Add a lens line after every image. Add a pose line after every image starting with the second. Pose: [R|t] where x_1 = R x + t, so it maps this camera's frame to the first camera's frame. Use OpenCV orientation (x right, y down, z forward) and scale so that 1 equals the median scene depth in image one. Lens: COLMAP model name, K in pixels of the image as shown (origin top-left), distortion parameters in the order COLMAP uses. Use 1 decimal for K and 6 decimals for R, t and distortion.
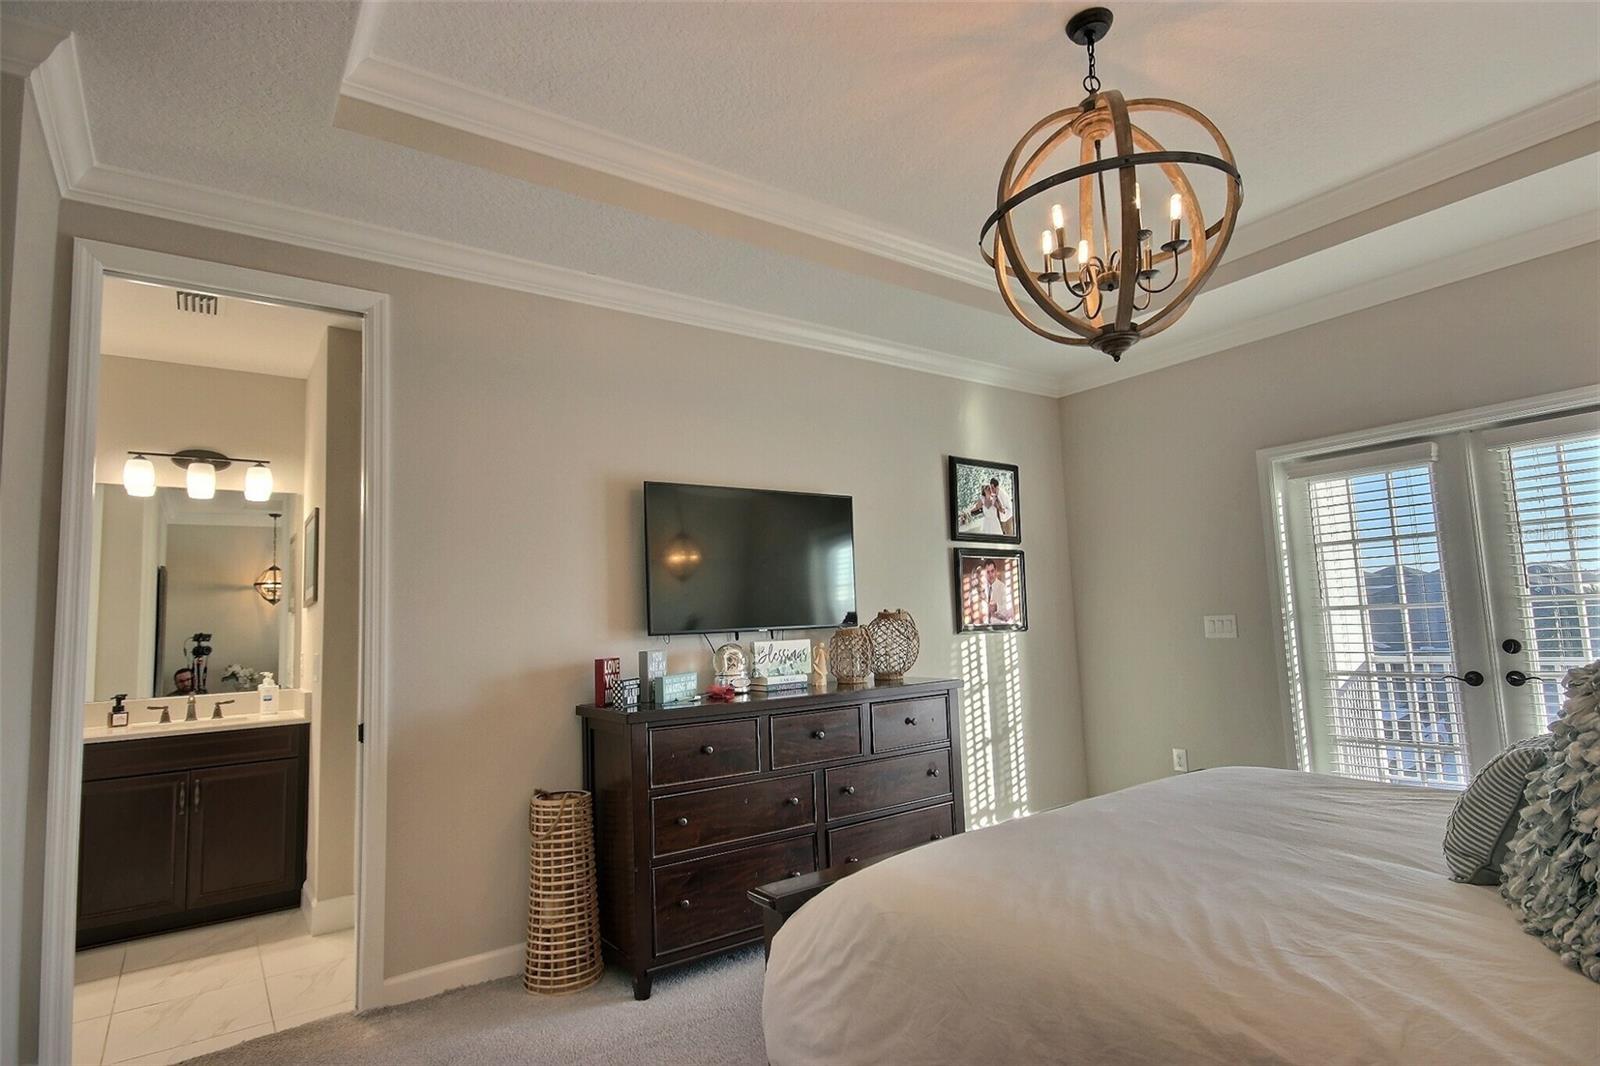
lens RADIAL K [[823.5, 0, 793.9], [0, 823.5, 559.5], [0, 0, 1]] dist [0.013880, -0.005140]
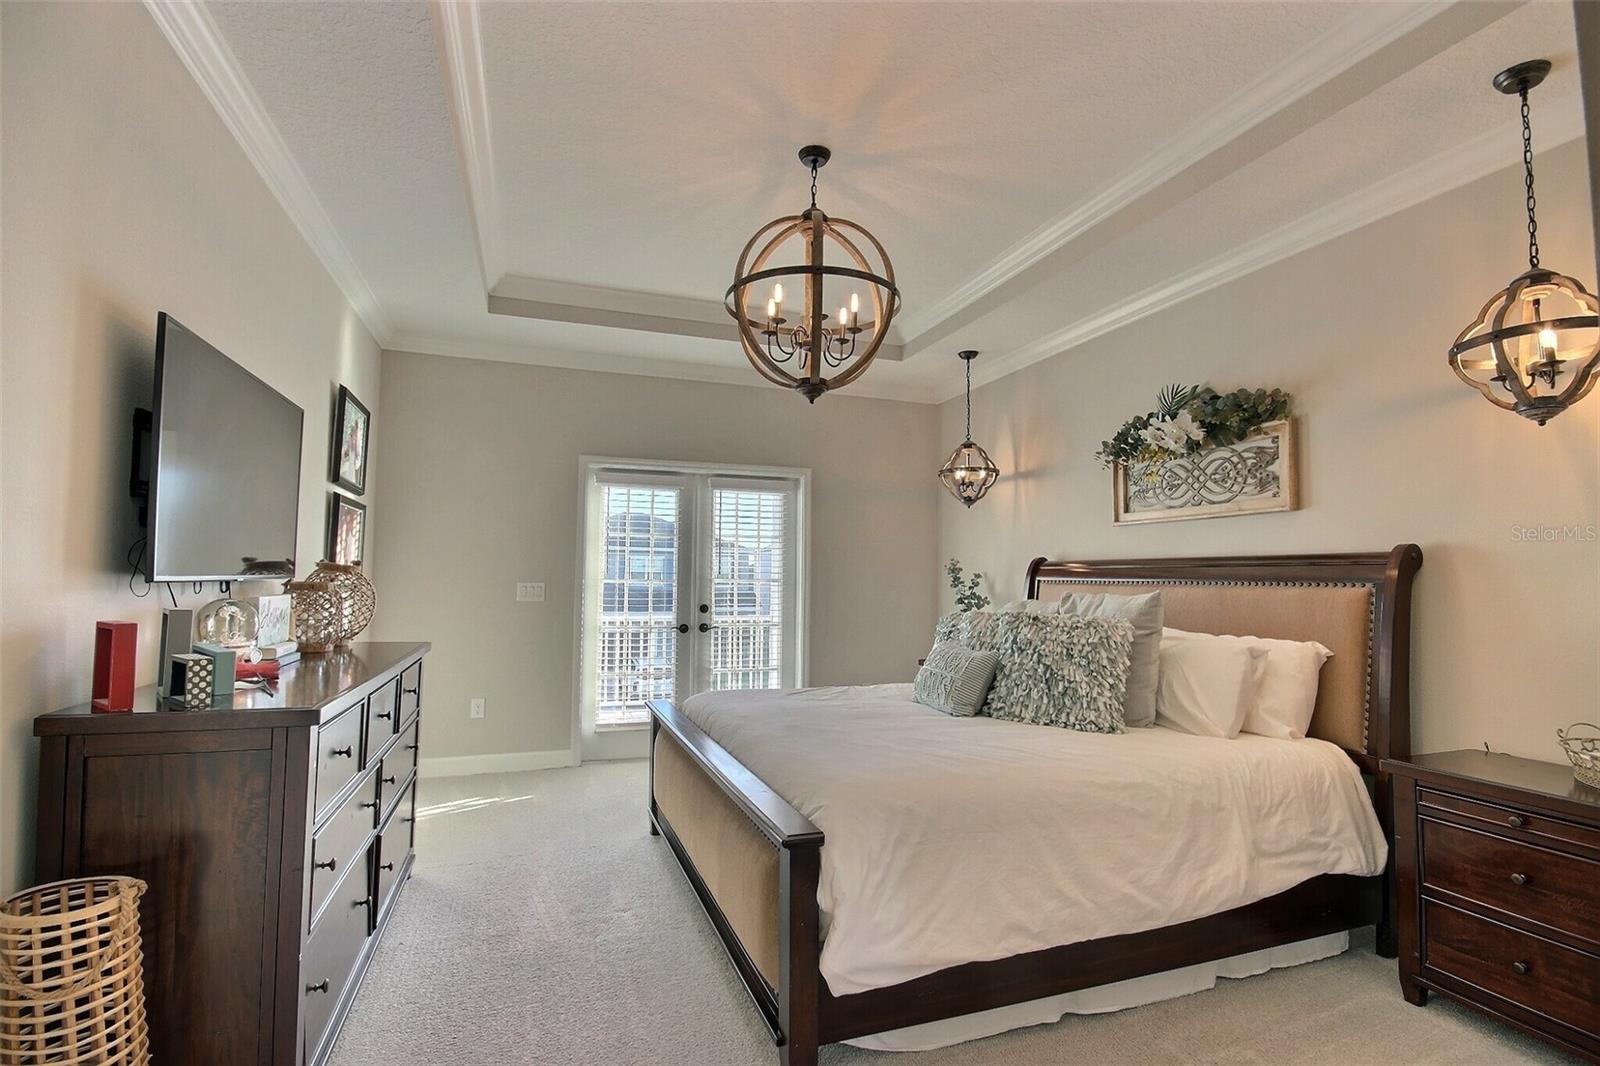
lens RADIAL K [[735.2, 0, 792.6], [0, 735.2, 539.0], [0, 0, 1]] dist [-0.008463, -0.000409]
pose [[0.294389, 0.094630, 0.950989, -0.408717], [-0.102268, 0.992491, -0.067102, 0.039555], [-0.950198, -0.077502, 0.301856, 0.334214]]
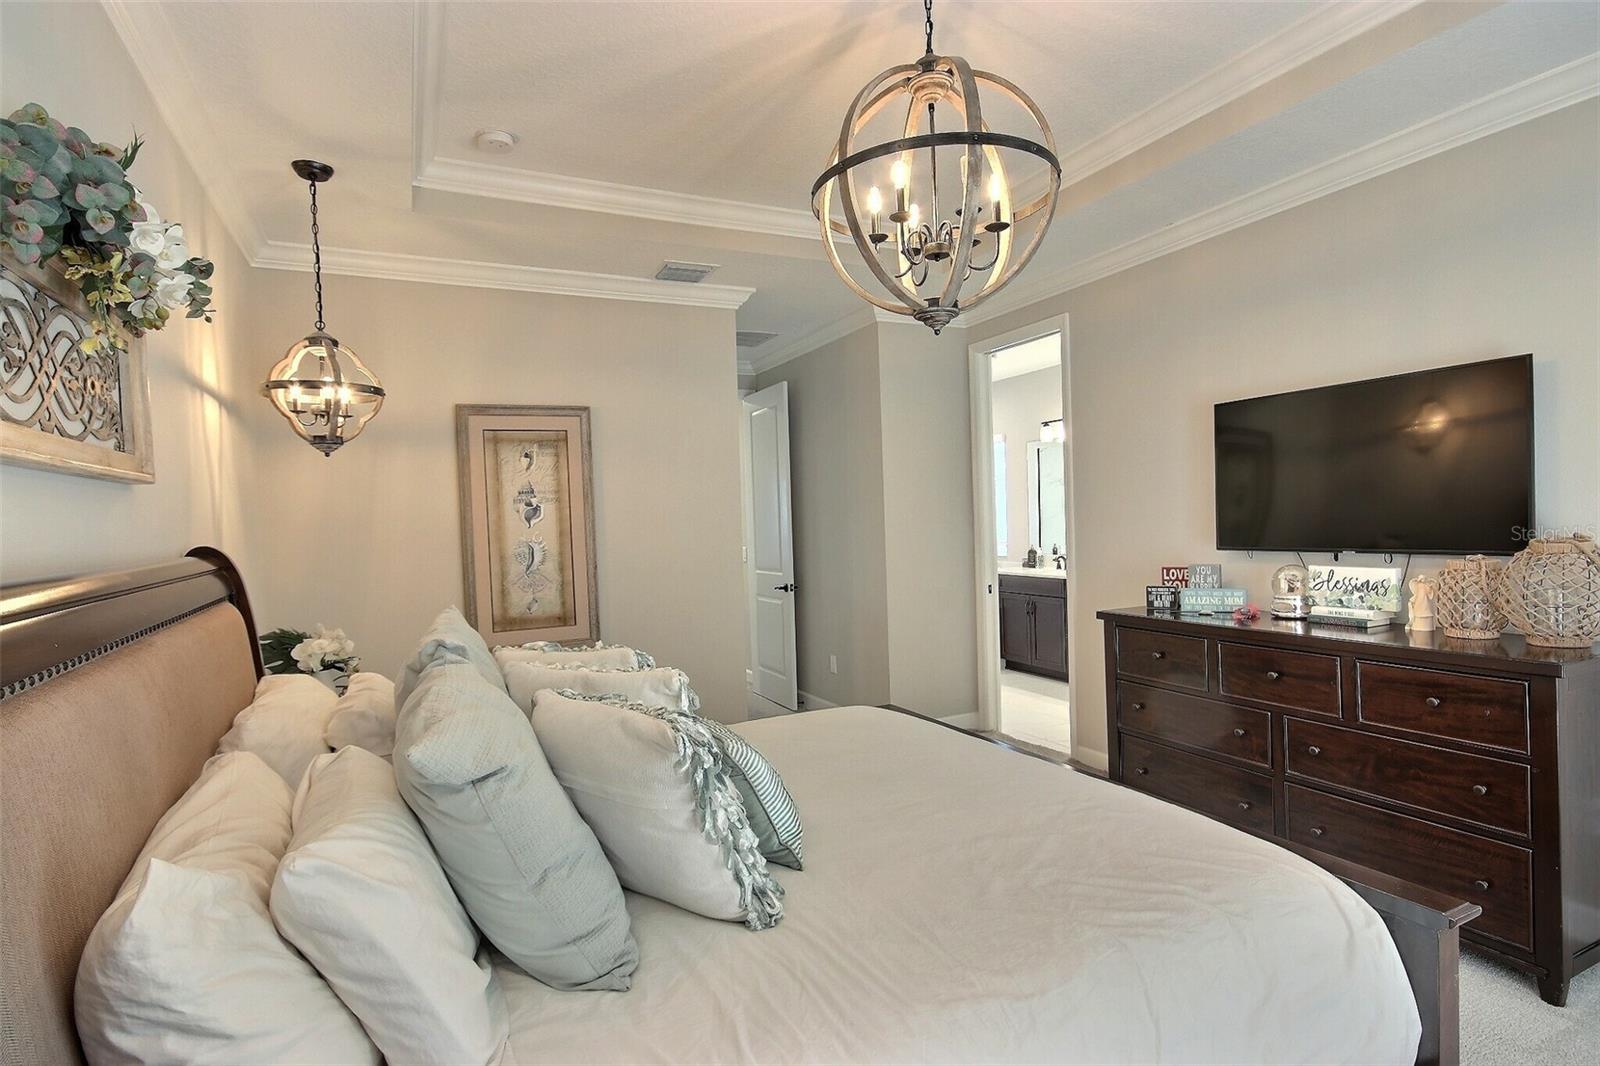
lens RADIAL K [[823.5, 0, 796.3], [0, 823.5, 540.0], [0, 0, 1]] dist [0.013880, -0.005140]
pose [[-0.171495, 0.072382, -0.982522, 0.773728], [0.118972, 0.991520, 0.052279, -0.032947], [0.977975, -0.107927, -0.178652, 0.521111]]
